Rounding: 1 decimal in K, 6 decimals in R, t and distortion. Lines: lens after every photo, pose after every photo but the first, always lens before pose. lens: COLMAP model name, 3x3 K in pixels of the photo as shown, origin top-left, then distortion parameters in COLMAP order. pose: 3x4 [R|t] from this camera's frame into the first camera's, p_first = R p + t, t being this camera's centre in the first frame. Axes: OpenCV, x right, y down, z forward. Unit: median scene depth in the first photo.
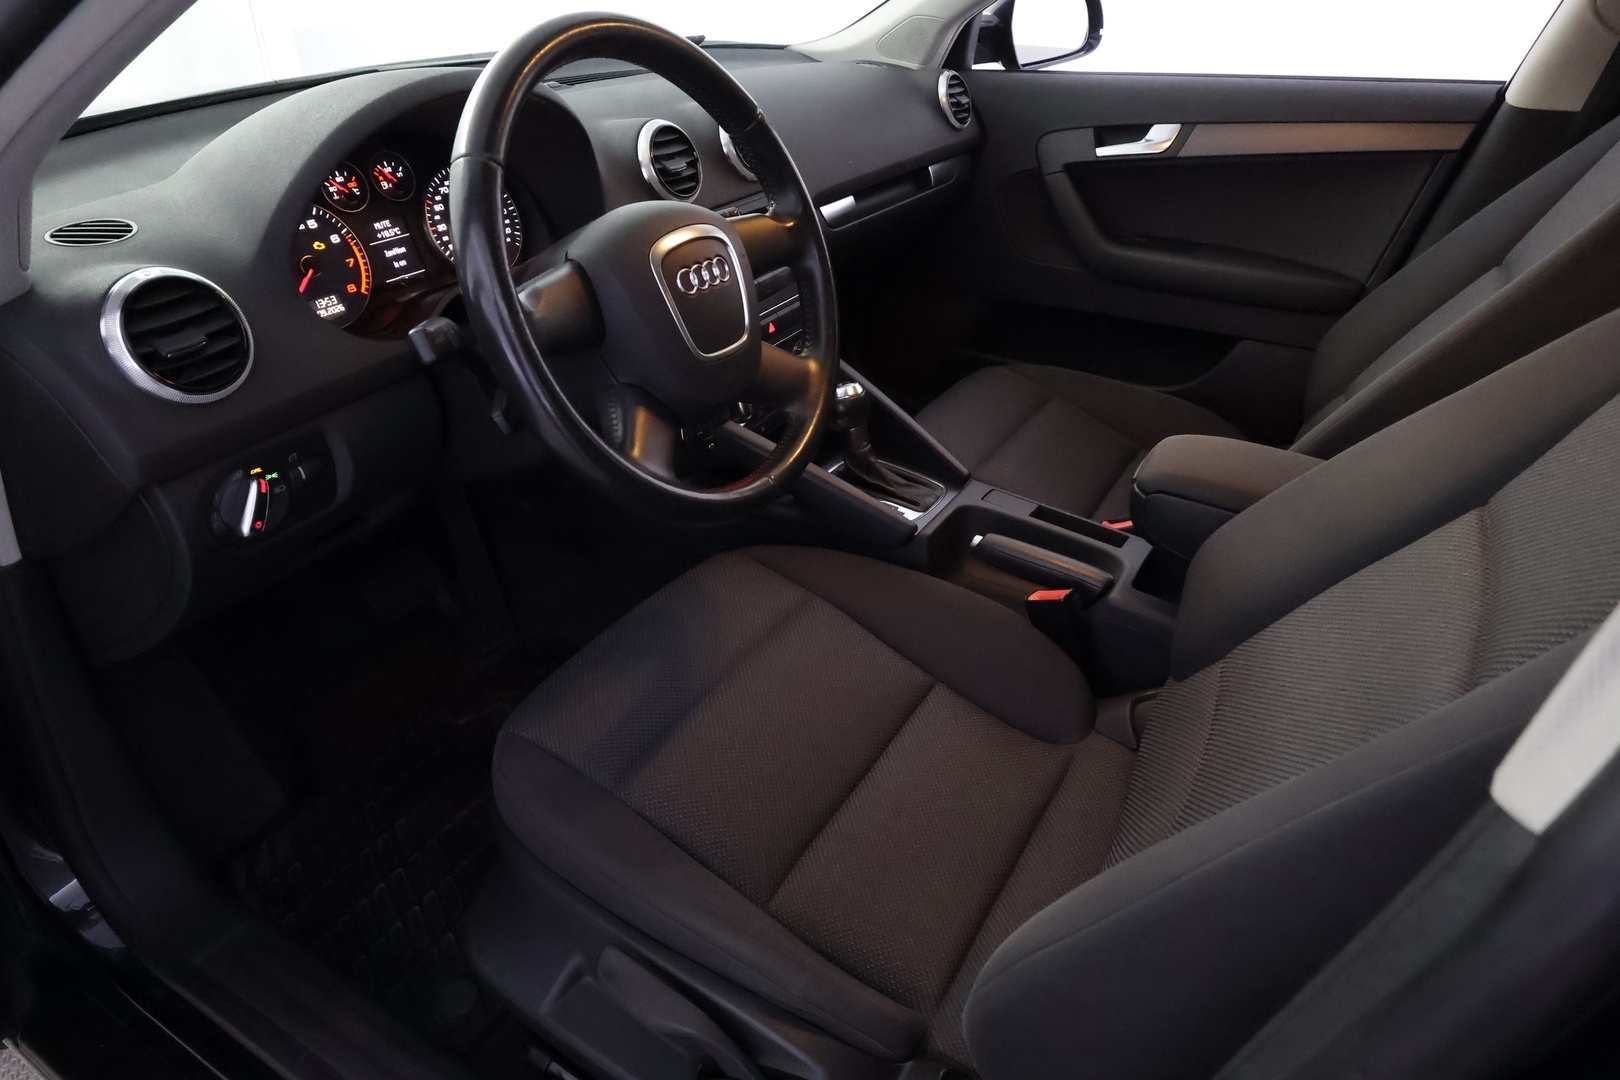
lens RADIAL K [[1002.6, 0, 817.1], [0, 1002.6, 539.4], [0, 0, 1]] dist [0.001264, 0.008374]
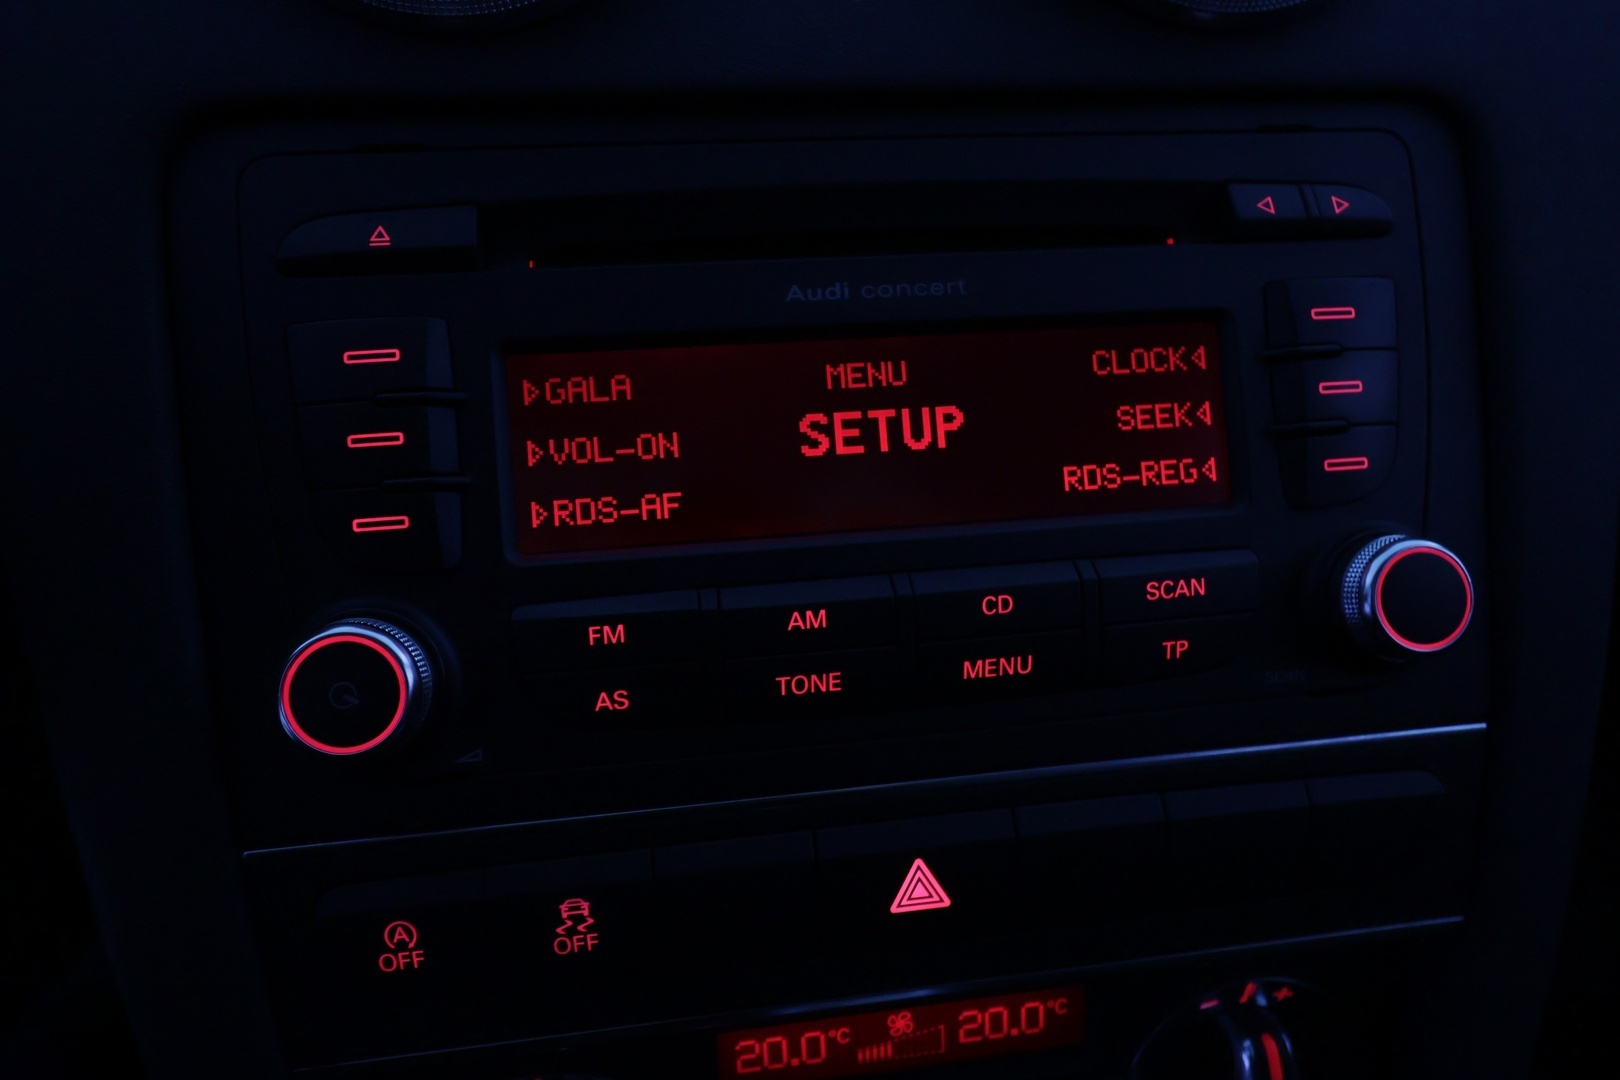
lens RADIAL K [[1002.6, 0, 819.4], [0, 1002.6, 550.6], [0, 0, 1]] dist [0.001264, 0.008374]
pose [[0.627771, 0.278601, -0.726832, 0.049449], [-0.389713, 0.920791, 0.016349, -0.289757], [0.673815, 0.272992, 0.686621, 0.980812]]
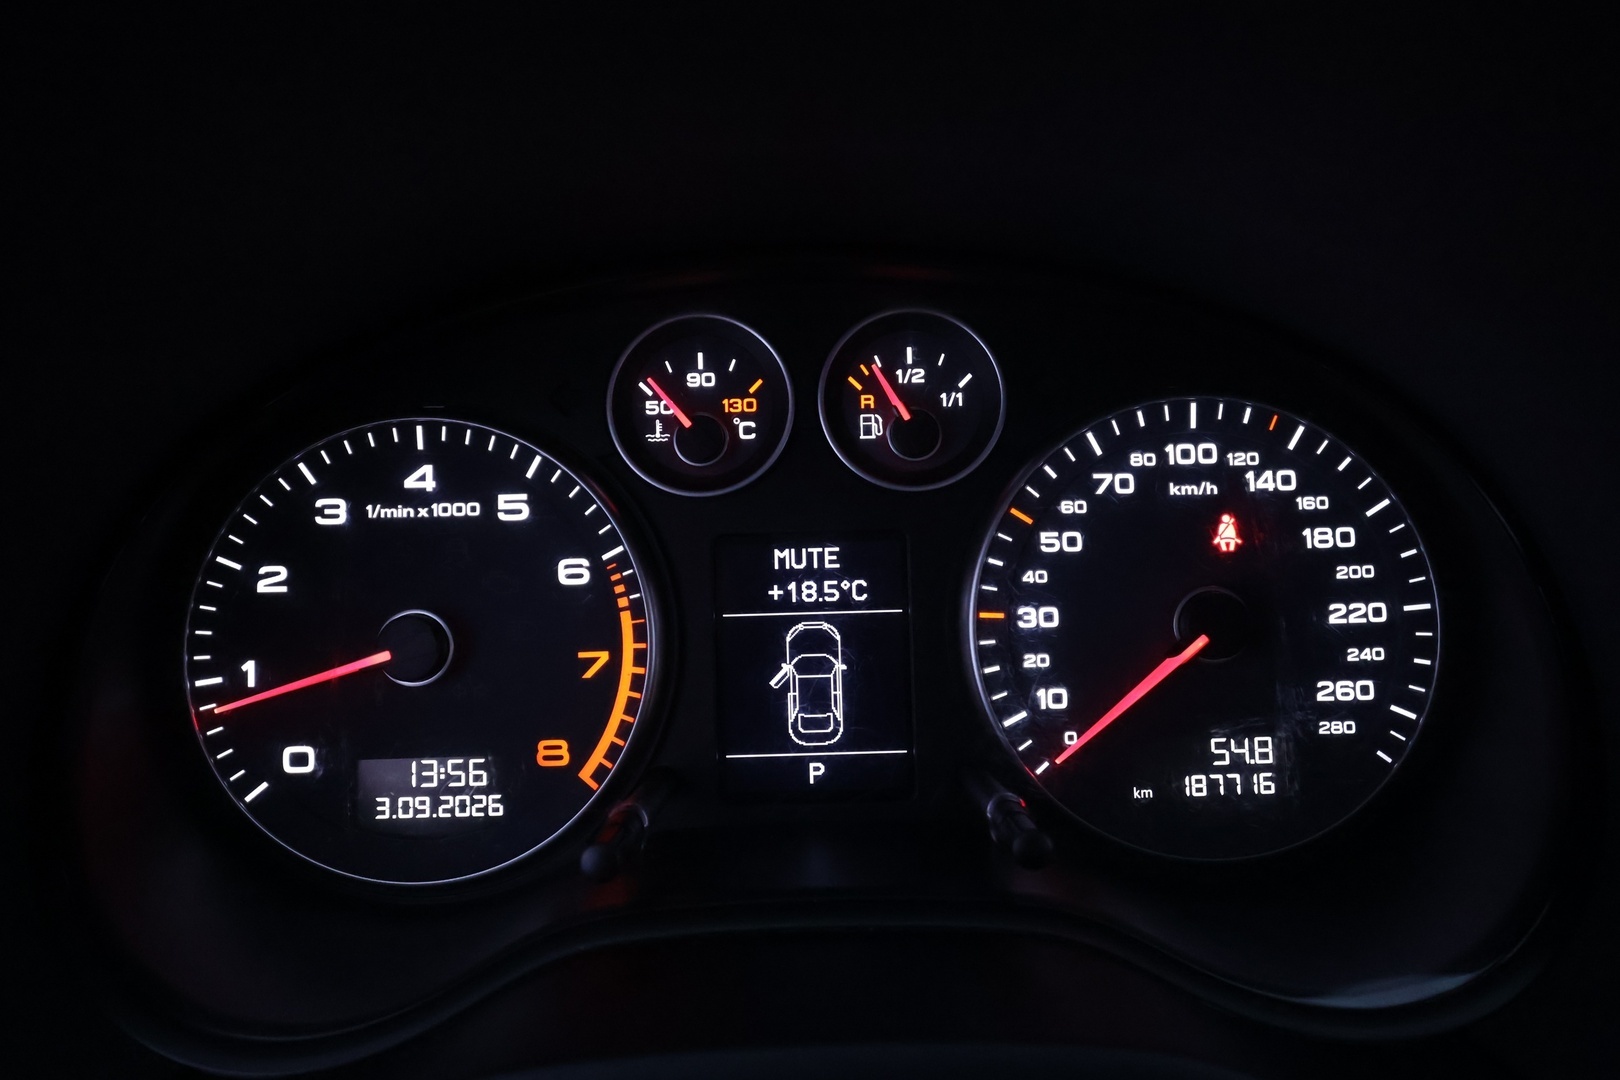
lens RADIAL K [[1002.6, 0, 816.5], [0, 1002.6, 534.7], [0, 0, 1]] dist [0.001264, 0.008374]
pose [[0.521182, 0.224672, -0.823342, -0.186012], [-0.420921, 0.906899, -0.018974, -0.276175], [0.742425, 0.356451, 0.567228, 0.742572]]
